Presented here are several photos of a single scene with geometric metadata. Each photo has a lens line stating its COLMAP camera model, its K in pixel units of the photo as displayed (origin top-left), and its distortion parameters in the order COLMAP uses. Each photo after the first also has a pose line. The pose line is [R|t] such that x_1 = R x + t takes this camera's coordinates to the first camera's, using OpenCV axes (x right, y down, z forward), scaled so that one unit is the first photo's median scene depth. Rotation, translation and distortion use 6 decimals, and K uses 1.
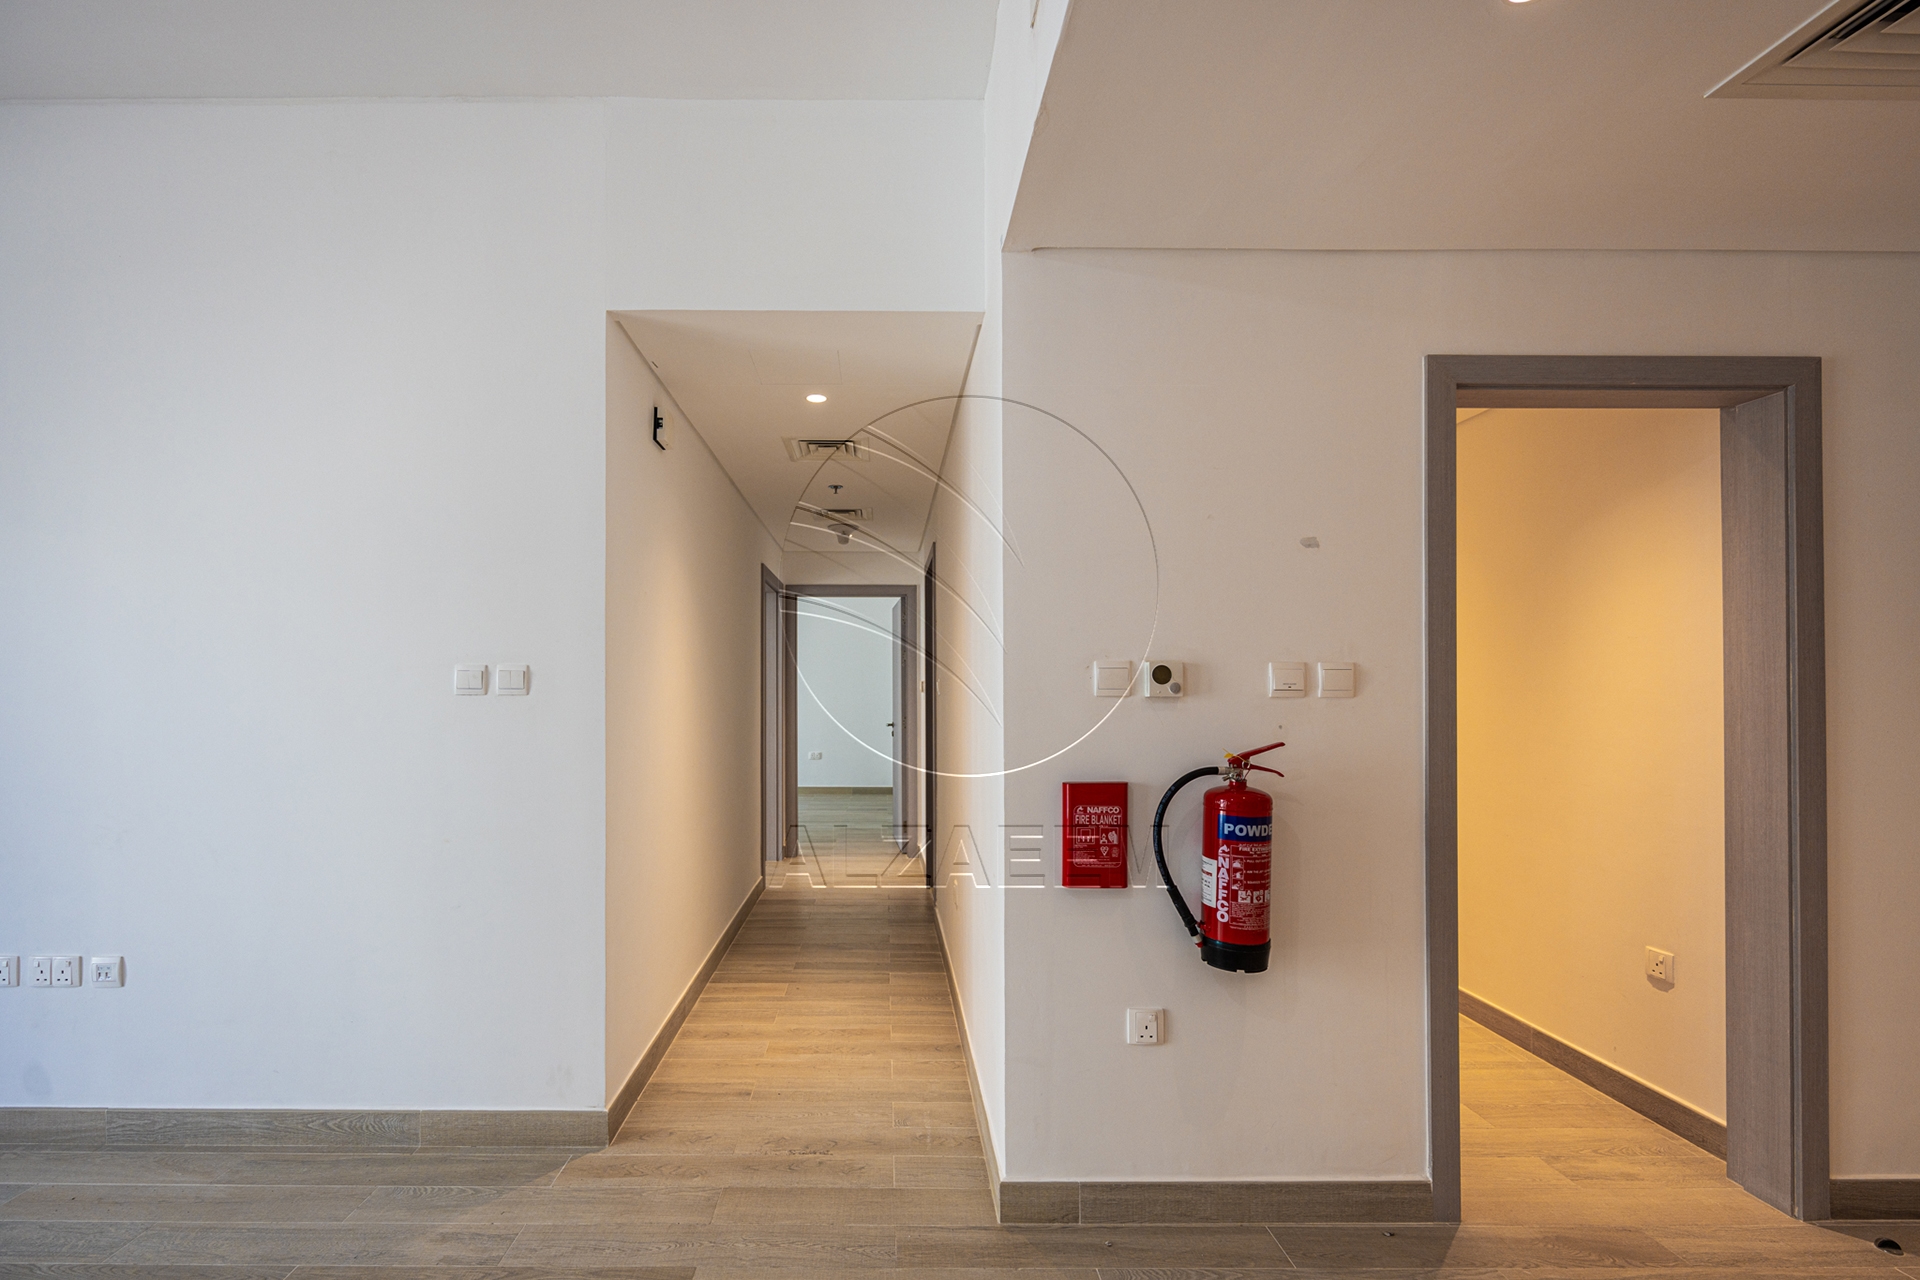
lens RADIAL K [[798.7, 0, 866.9], [0, 798.7, 696.1], [0, 0, 1]] dist [-0.004099, 0.001515]
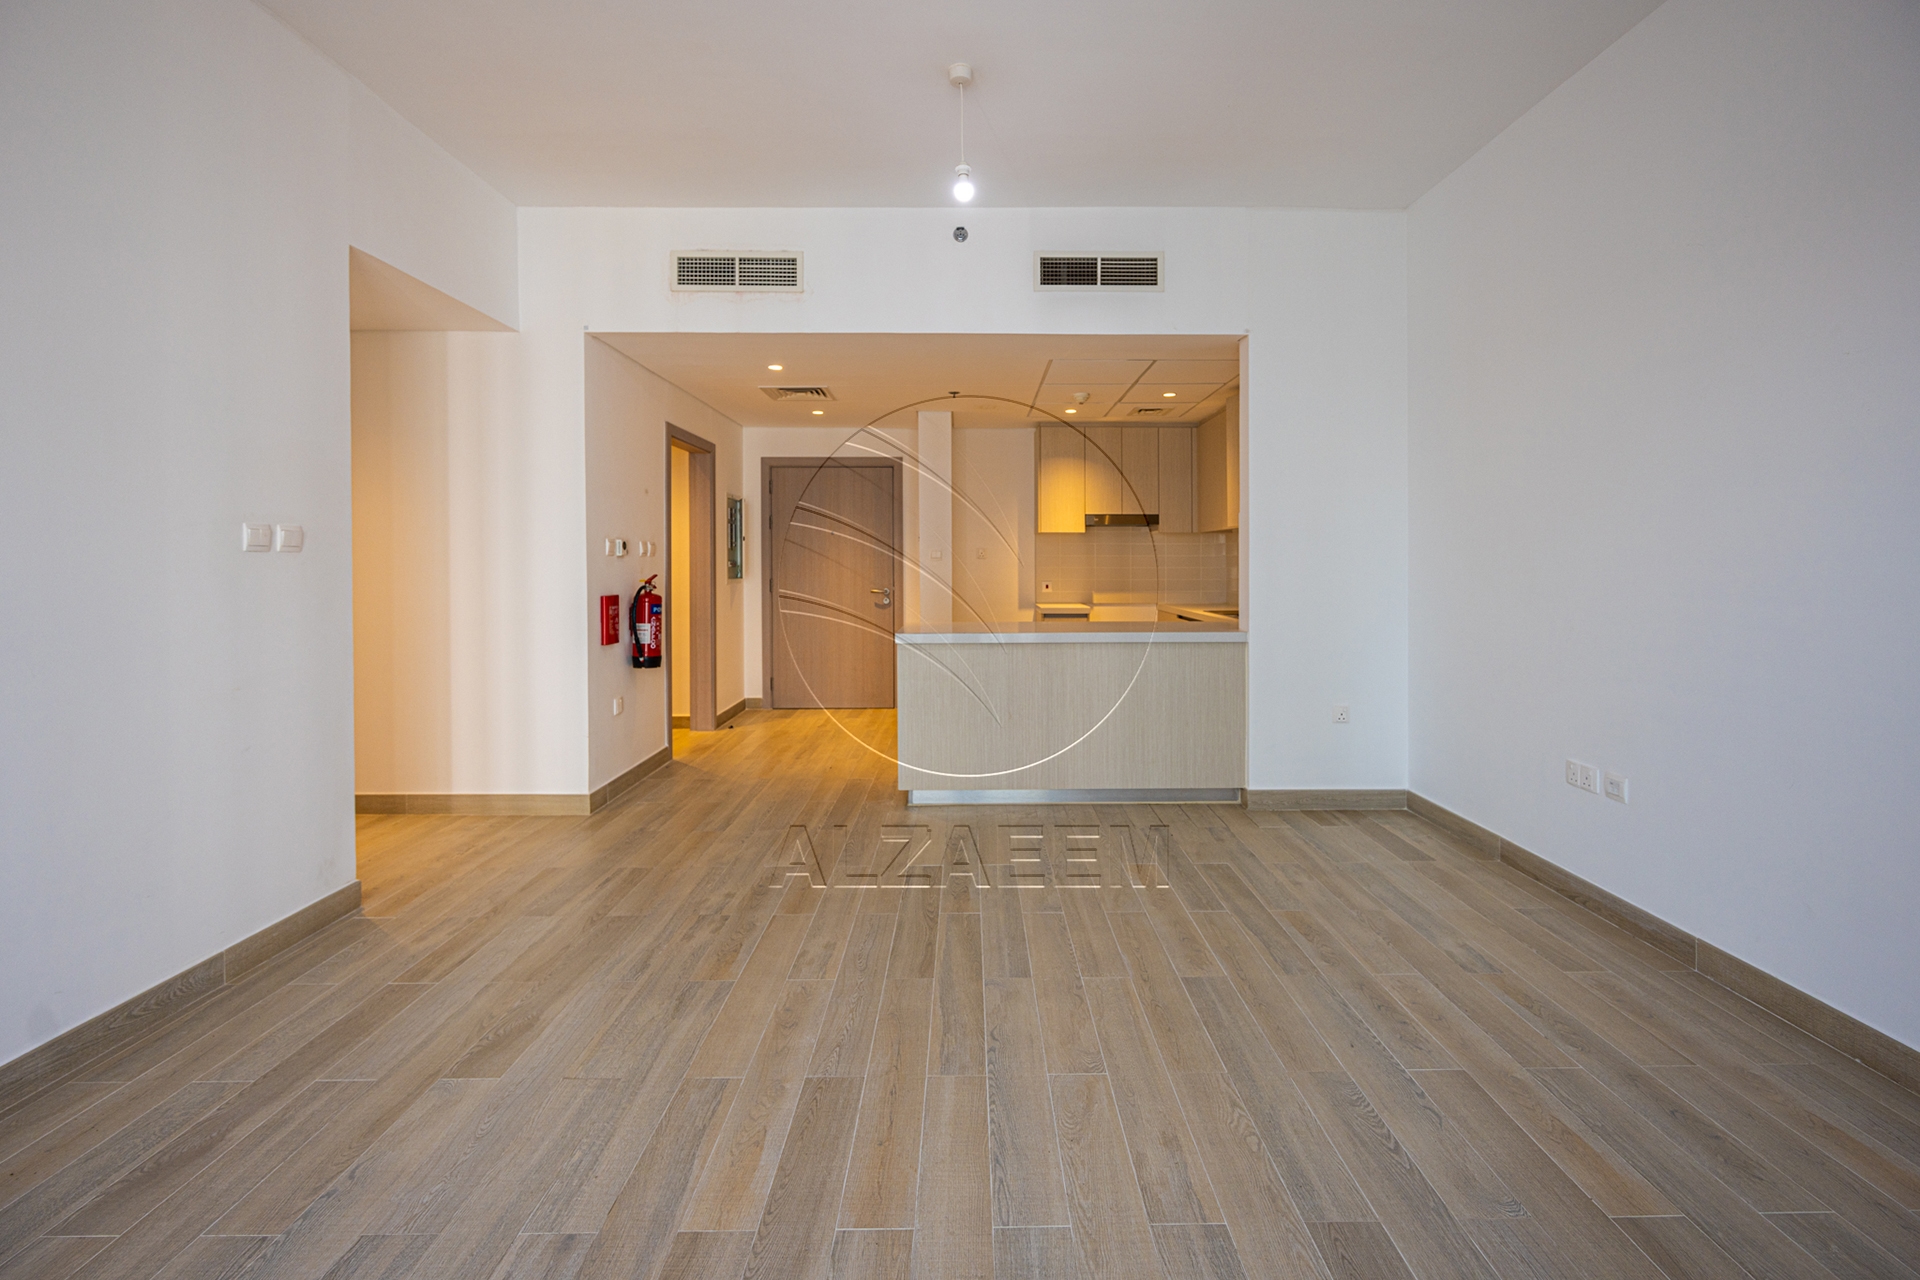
lens RADIAL K [[798.7, 0, 968.9], [0, 798.7, 576.7], [0, 0, 1]] dist [-0.004099, 0.001515]
pose [[-0.000714, -0.021839, 0.999761, -1.864636], [-0.008317, 0.999727, 0.021833, 0.000775], [-0.999965, -0.008300, -0.000896, 0.037241]]
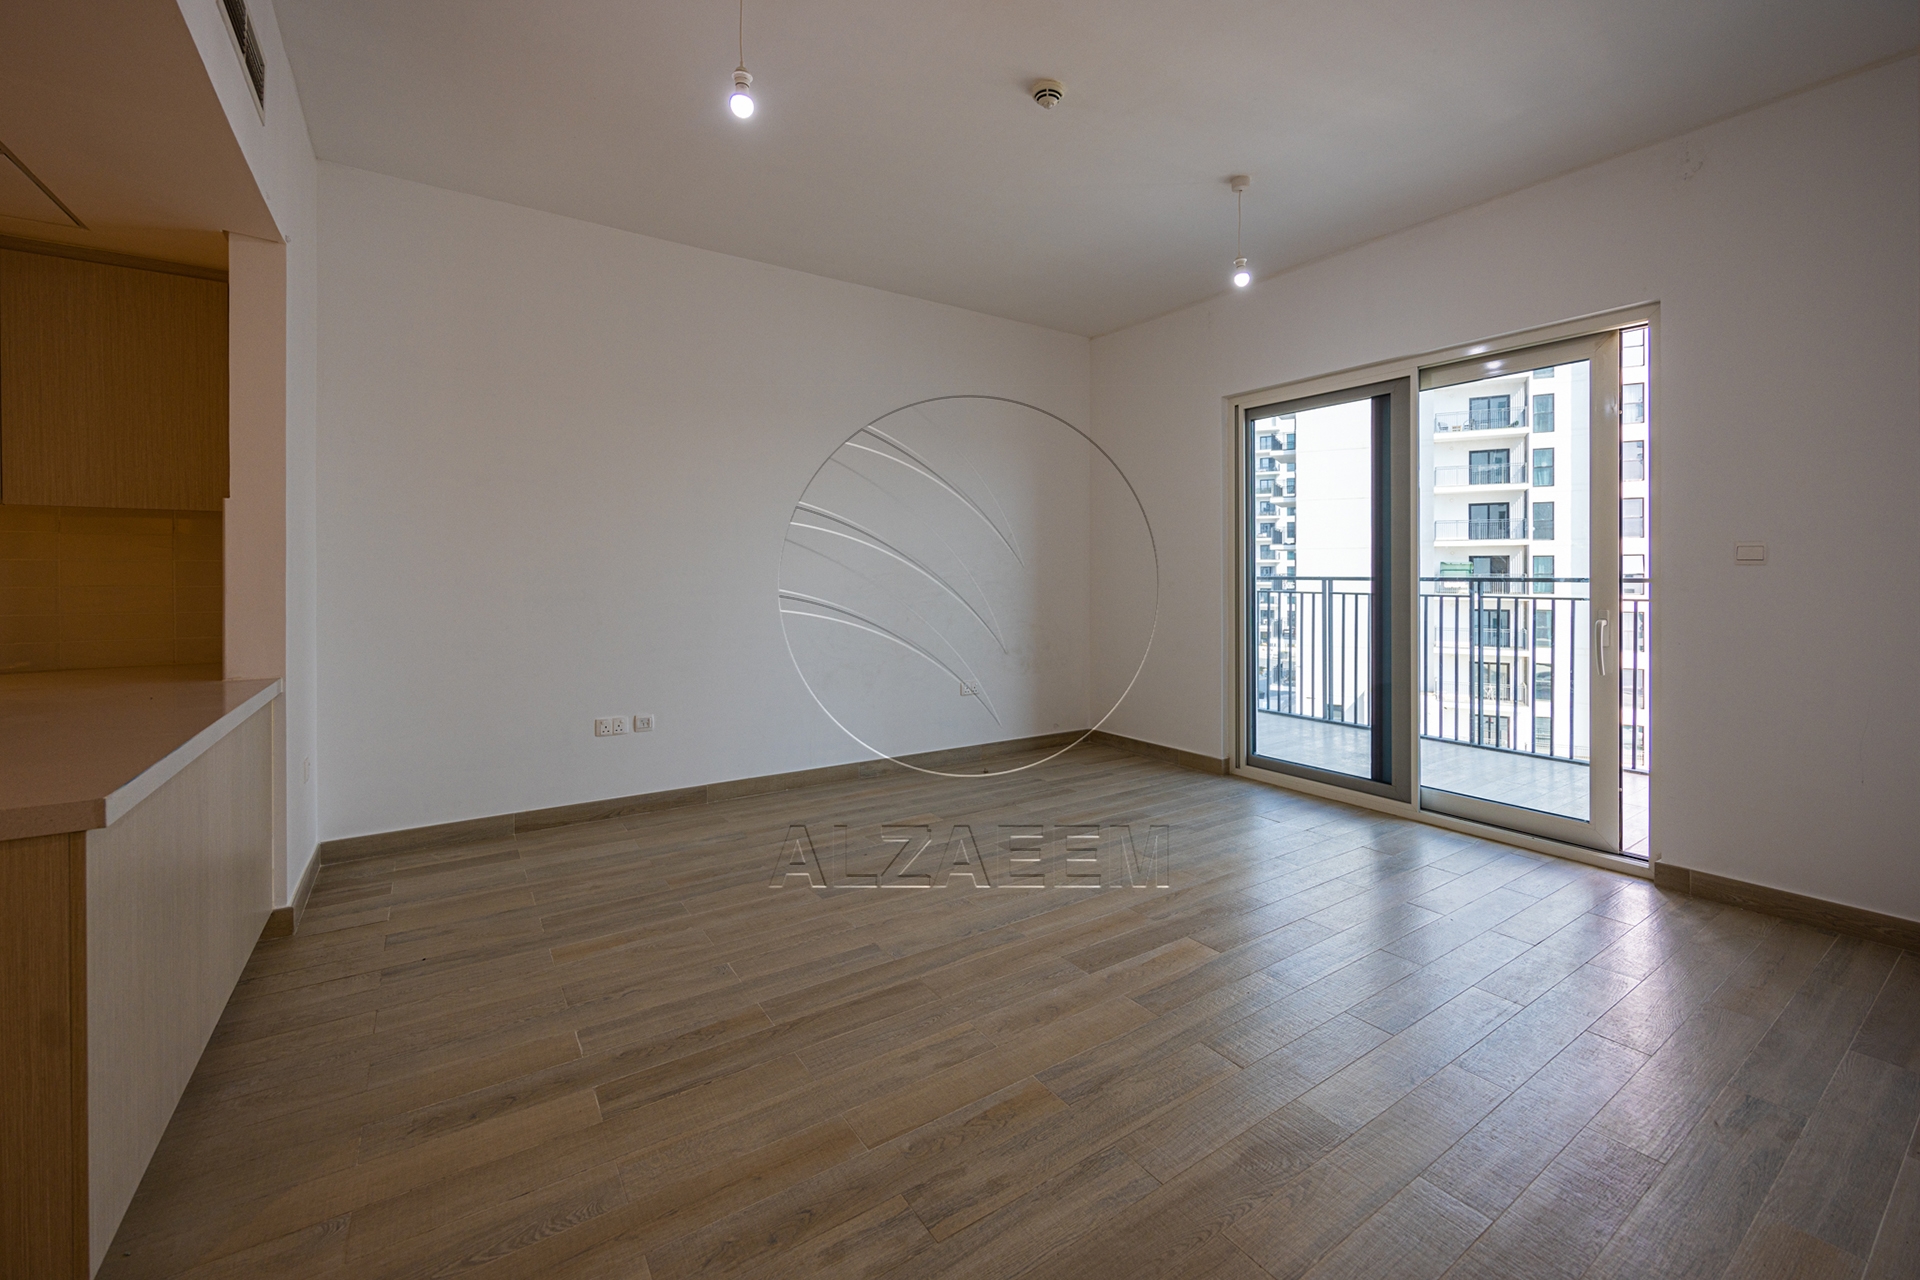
lens RADIAL K [[798.7, 0, 1024.1], [0, 798.7, 586.3], [0, 0, 1]] dist [-0.004099, 0.001515]
pose [[-0.802263, 0.001075, -0.596969, -0.031604], [-0.001105, 0.999994, 0.003287, 0.018221], [0.596969, 0.003297, -0.802257, 1.202371]]
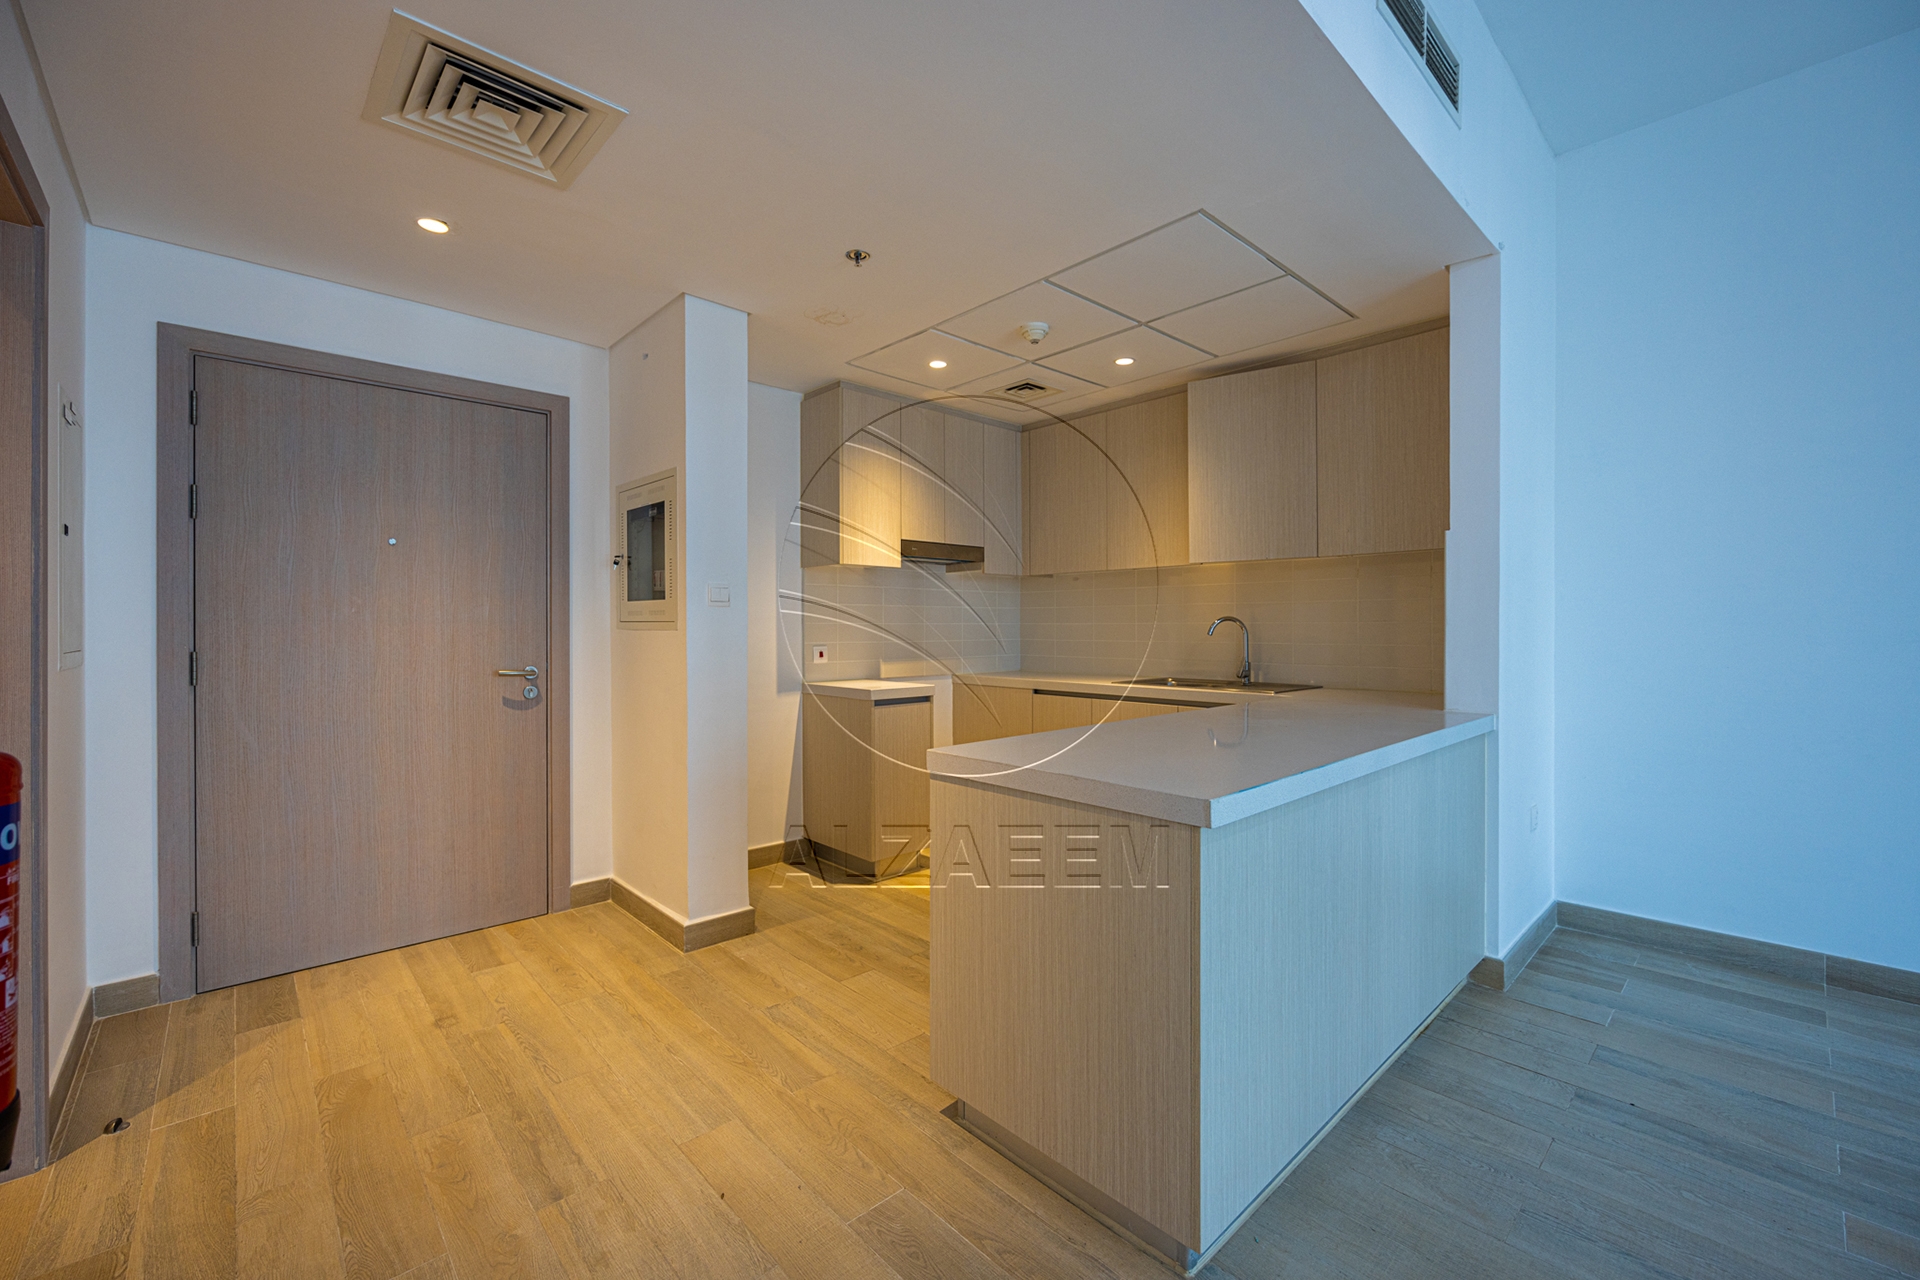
lens RADIAL K [[775.0, 0, 948.7], [0, 775.0, 632.0], [0, 0, 1]] dist [-0.004099, 0.000810]
pose [[-0.677067, -0.005769, 0.735898, -0.150079], [-0.006767, 0.999976, 0.001613, 0.051429], [-0.735890, -0.003888, -0.677090, 0.844766]]
